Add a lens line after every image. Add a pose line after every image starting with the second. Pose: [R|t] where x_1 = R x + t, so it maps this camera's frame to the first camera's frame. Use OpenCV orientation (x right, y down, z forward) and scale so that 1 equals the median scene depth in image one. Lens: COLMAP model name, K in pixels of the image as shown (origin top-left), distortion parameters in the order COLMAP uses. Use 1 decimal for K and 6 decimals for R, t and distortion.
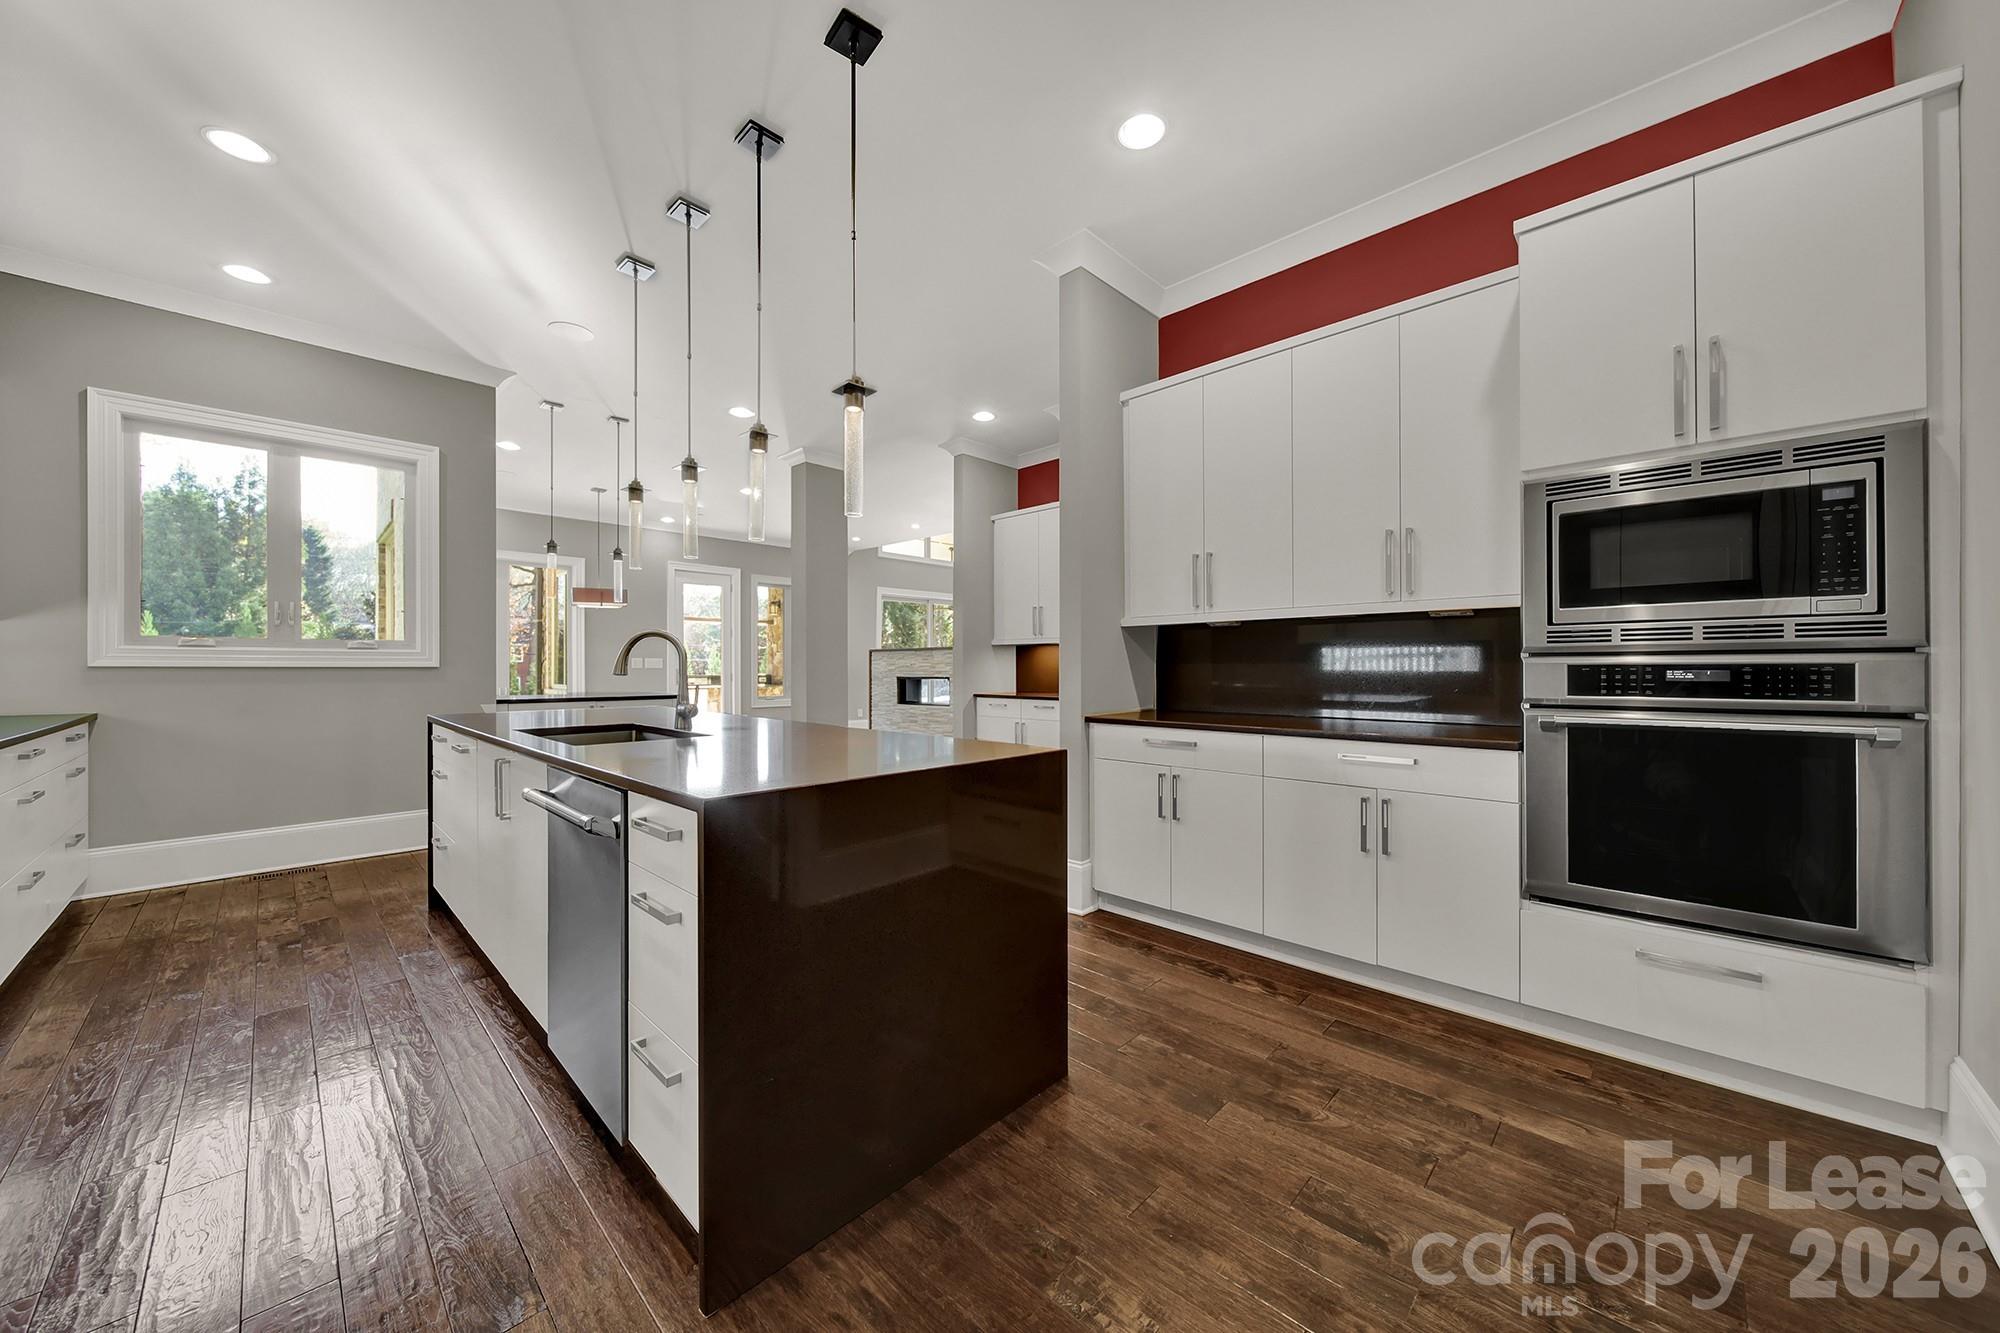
lens RADIAL K [[709.2, 0, 999.5], [0, 709.2, 667.7], [0, 0, 1]] dist [-0.002896, -0.000173]
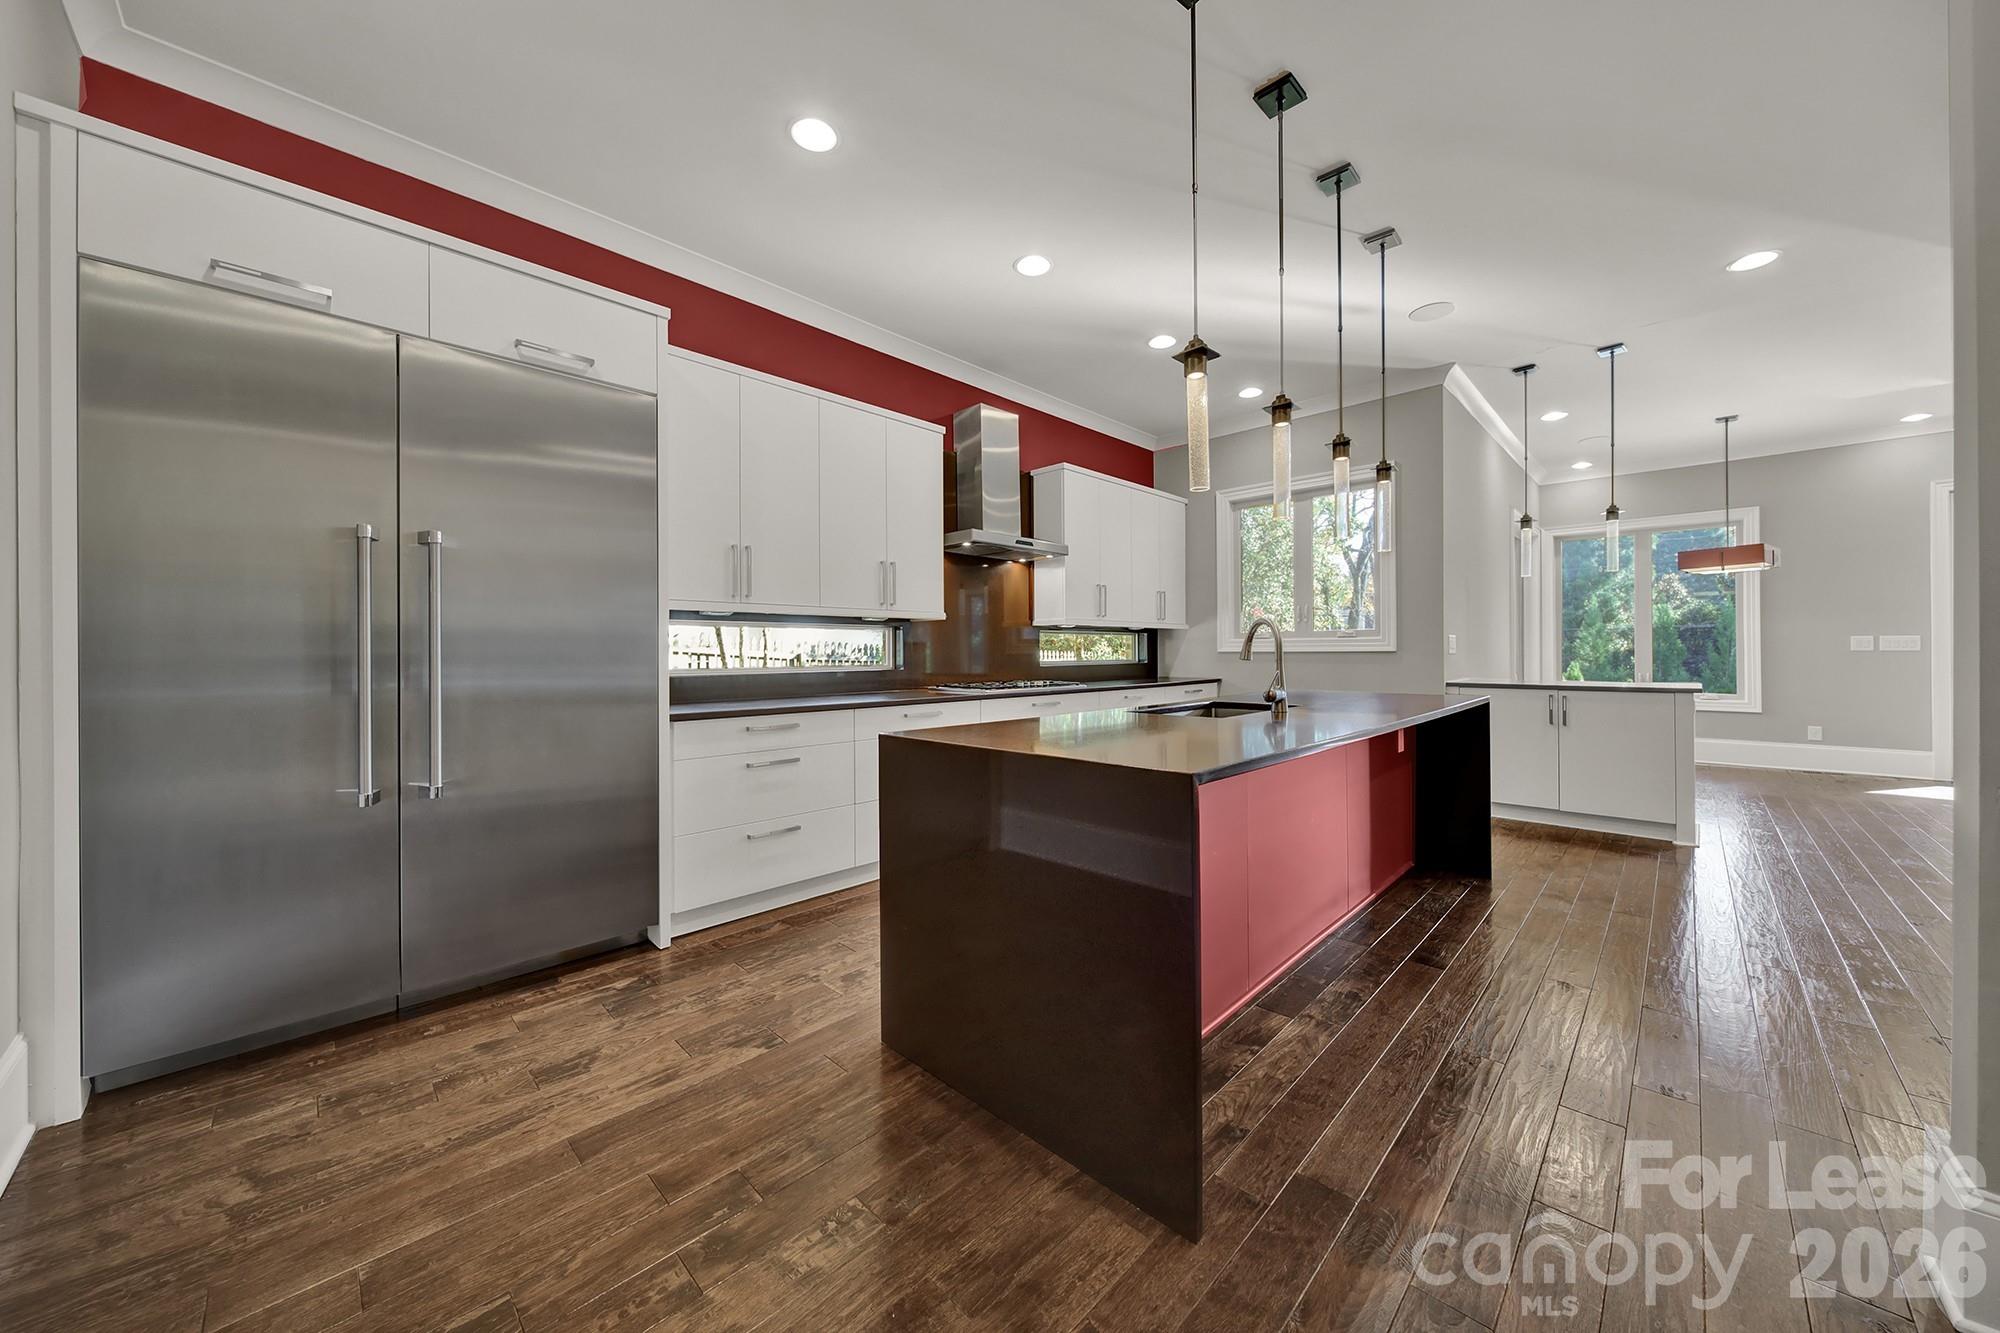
lens RADIAL K [[709.2, 0, 993.8], [0, 709.2, 648.8], [0, 0, 1]] dist [-0.002896, -0.000173]
pose [[-0.019506, -0.006363, -0.999789, 0.913967], [0.004804, 0.999968, -0.006458, -0.003076], [0.999798, -0.004929, -0.019474, 0.942328]]
